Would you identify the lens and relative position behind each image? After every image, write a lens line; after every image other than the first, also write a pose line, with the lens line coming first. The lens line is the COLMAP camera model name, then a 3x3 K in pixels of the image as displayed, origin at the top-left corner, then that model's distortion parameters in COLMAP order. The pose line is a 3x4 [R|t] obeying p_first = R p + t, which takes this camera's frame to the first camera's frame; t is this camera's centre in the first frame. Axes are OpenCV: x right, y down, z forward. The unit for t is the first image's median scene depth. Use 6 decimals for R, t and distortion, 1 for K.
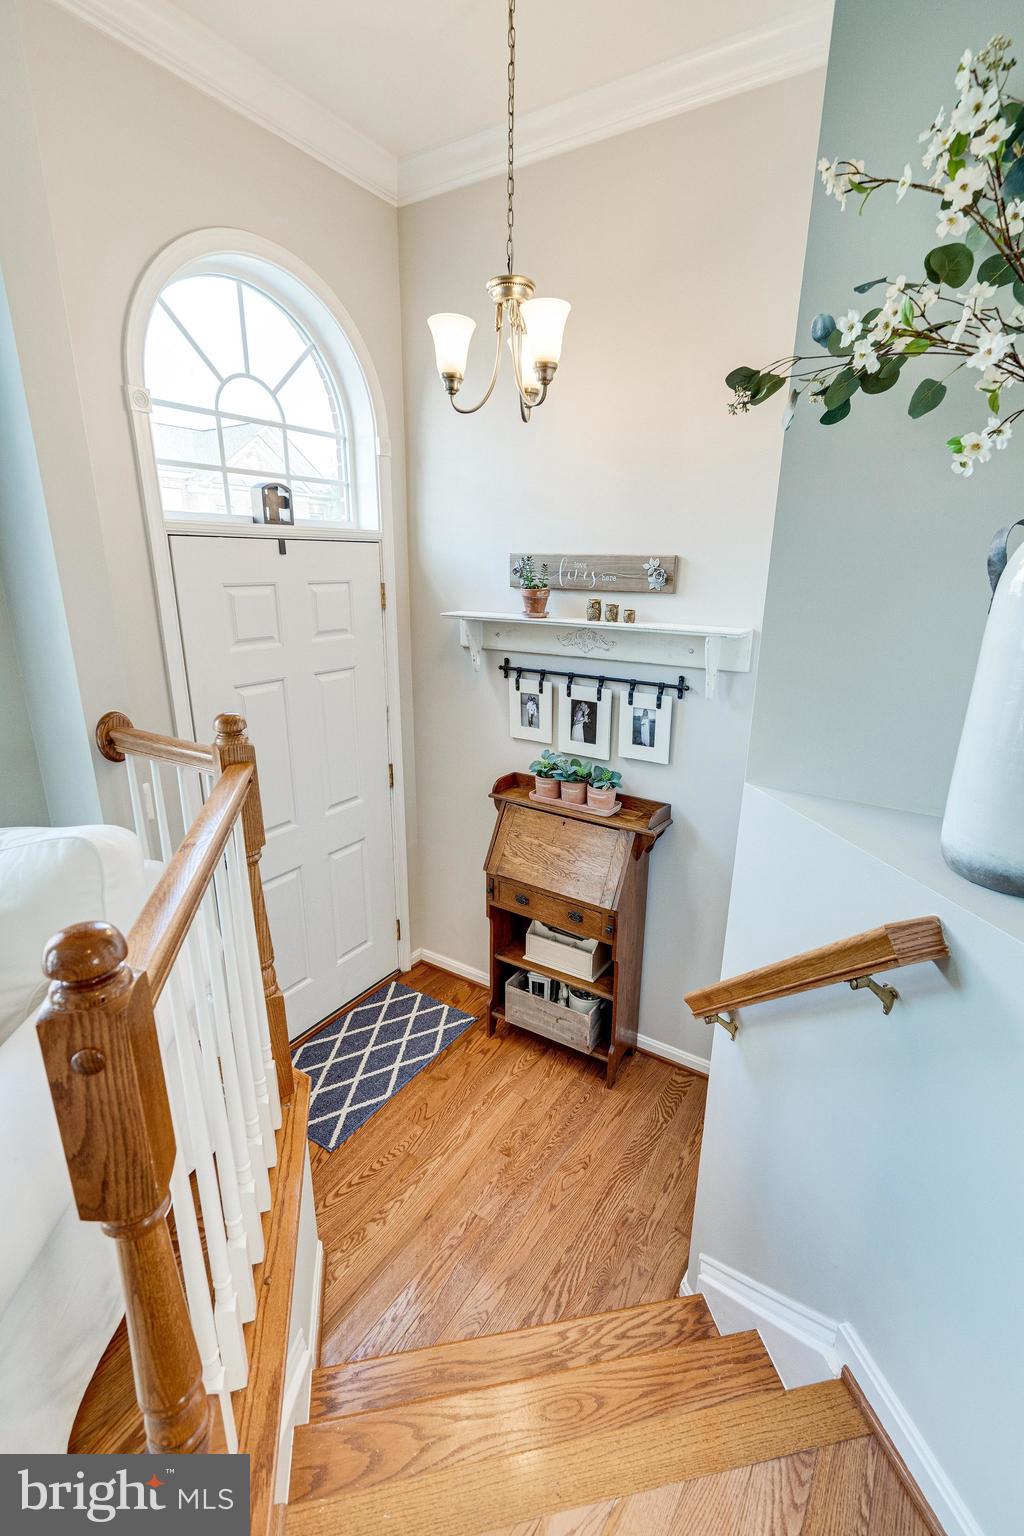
lens RADIAL K [[690.7, 0, 512.0], [0, 690.7, 768.0], [0, 0, 1]] dist [-0.002949, -0.000037]
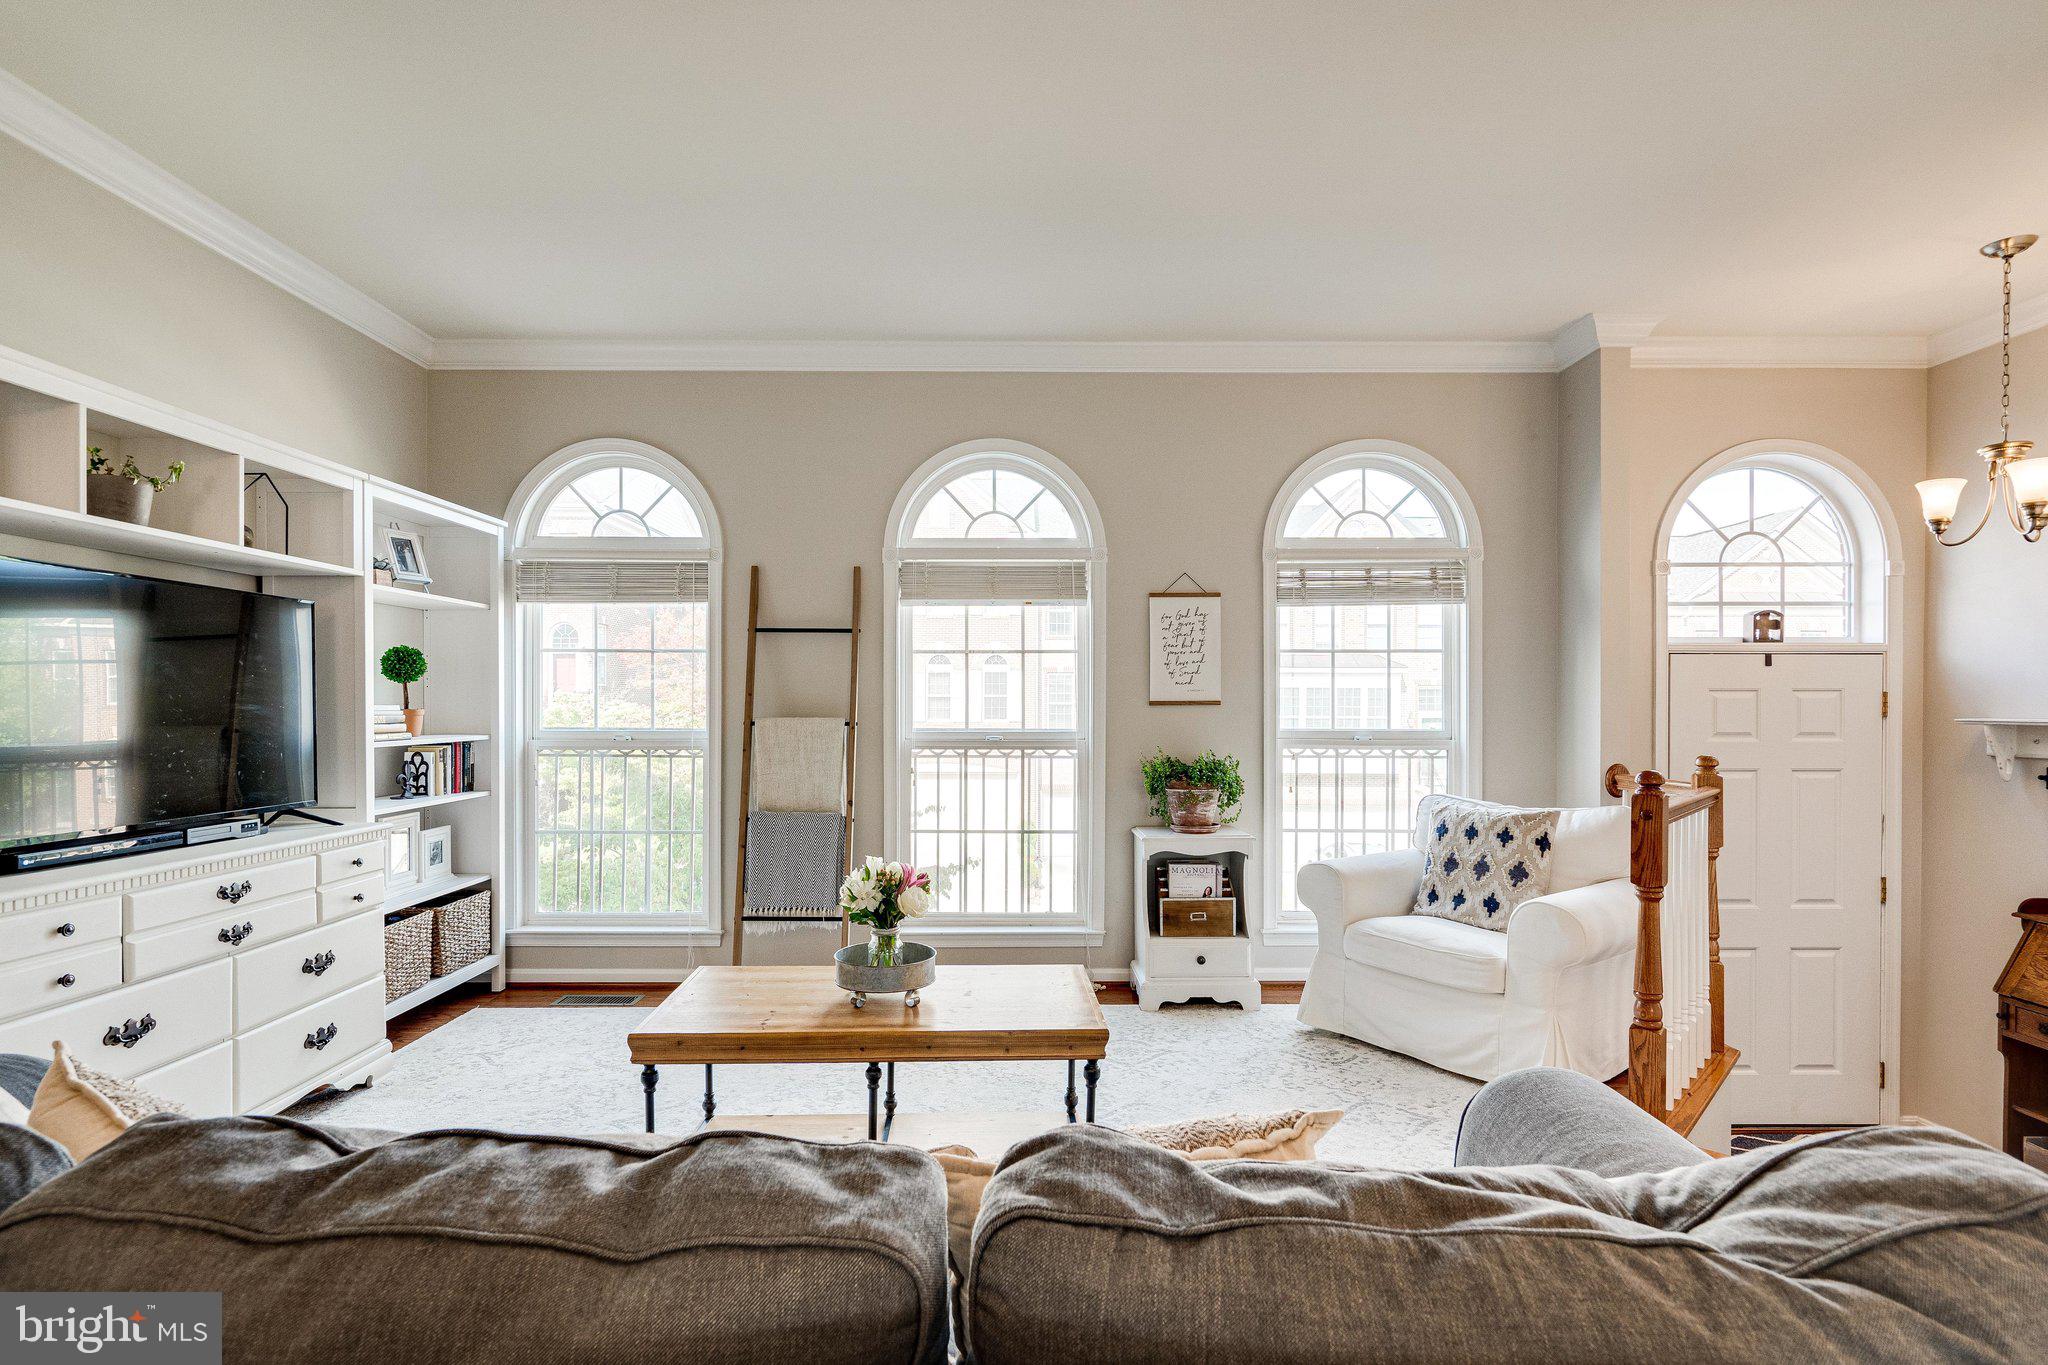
lens RADIAL K [[968.1, 0, 1028.7], [0, 968.1, 712.1], [0, 0, 1]] dist [0.000606, -0.000301]
pose [[0.554485, 0.000696, -0.832193, 0.350351], [-0.238210, 0.958289, -0.157916, 0.334461], [0.797372, 0.285799, 0.531523, -0.882620]]
